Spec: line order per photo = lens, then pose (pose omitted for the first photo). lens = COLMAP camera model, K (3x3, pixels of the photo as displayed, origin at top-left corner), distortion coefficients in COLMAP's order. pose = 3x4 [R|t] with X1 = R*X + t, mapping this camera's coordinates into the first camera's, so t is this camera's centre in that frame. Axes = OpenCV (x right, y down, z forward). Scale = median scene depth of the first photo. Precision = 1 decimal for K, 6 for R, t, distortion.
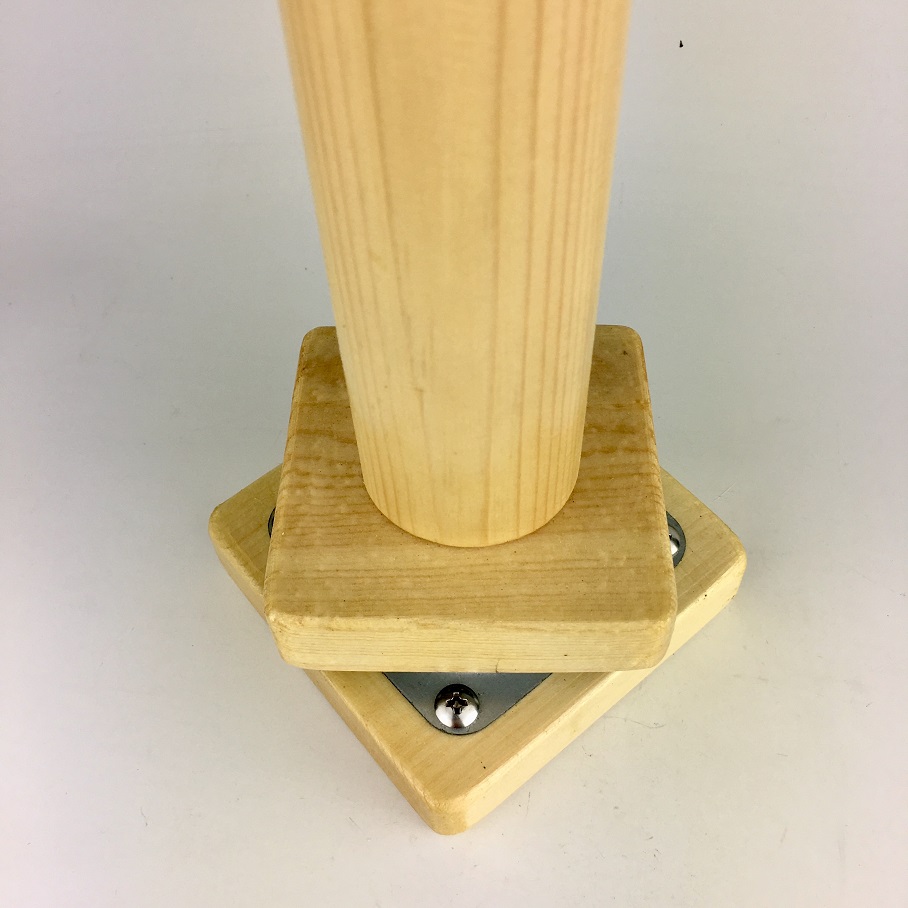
lens RADIAL K [[1042.7, 0, 454.3], [0, 1042.7, 453.1], [0, 0, 1]] dist [0.050540, 0.000000]
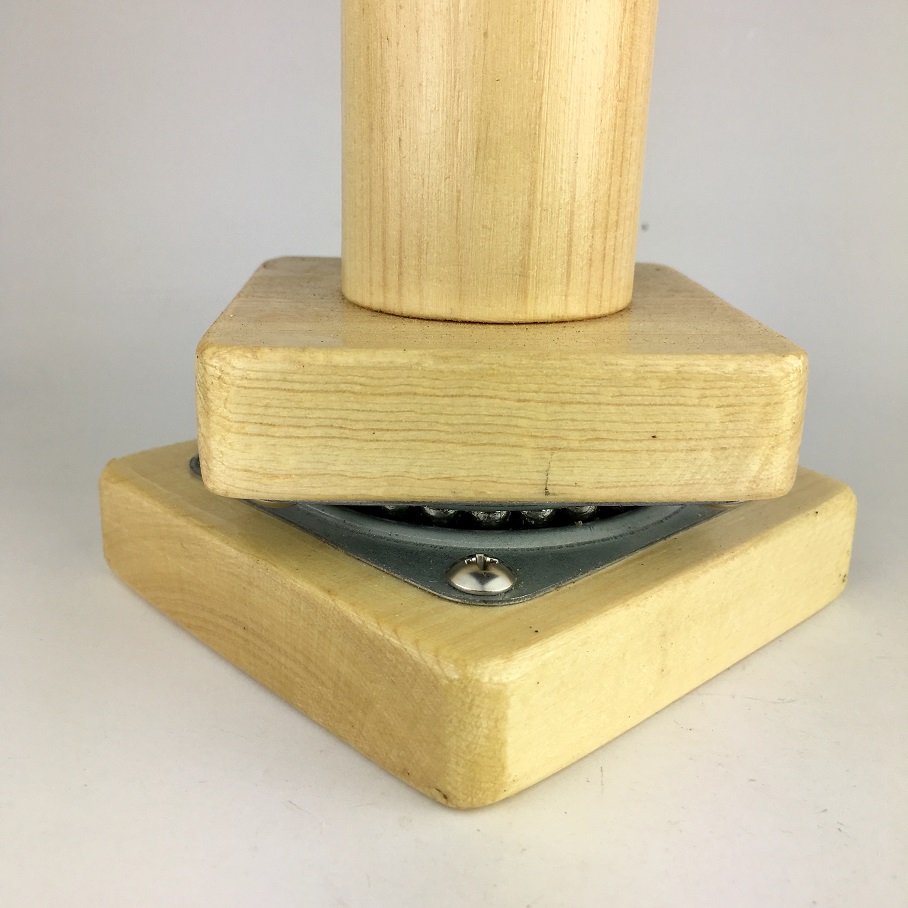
lens RADIAL K [[1042.7, 0, 452.2], [0, 1042.7, 453.2], [0, 0, 1]] dist [0.050540, 0.000000]
pose [[0.994881, 0.042240, 0.091803, -0.078728], [0.018797, 0.815249, -0.578806, 0.571960], [-0.099291, 0.577568, 0.810281, 0.477963]]
